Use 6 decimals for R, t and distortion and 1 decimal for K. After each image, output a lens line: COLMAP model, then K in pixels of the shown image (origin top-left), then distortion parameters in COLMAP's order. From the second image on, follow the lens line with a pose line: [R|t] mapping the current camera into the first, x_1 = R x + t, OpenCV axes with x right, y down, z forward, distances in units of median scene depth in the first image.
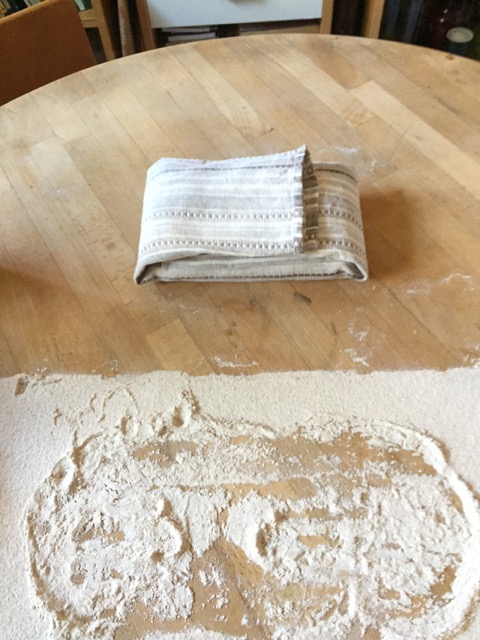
lens RADIAL K [[549.5, 0, 240.0], [0, 549.5, 320.0], [0, 0, 1]] dist [0.101838, -0.123258]
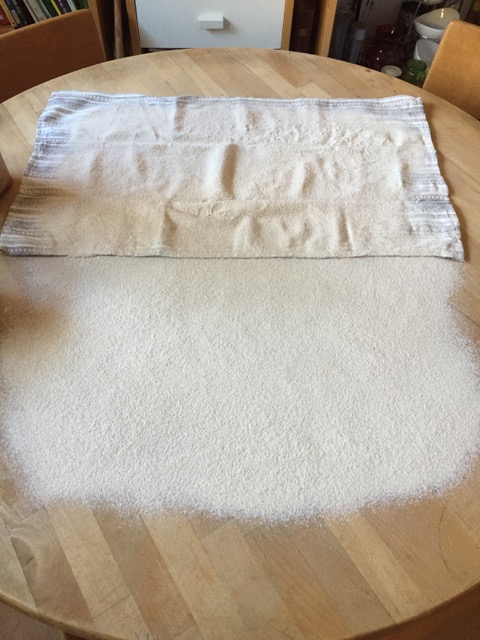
lens RADIAL K [[549.5, 0, 240.0], [0, 549.5, 320.0], [0, 0, 1]] dist [0.101838, -0.123258]
pose [[0.996510, 0.030956, 0.077519, -0.036999], [-0.026158, 0.997723, -0.062162, 0.250974], [-0.079267, 0.059917, 0.995051, -0.334938]]
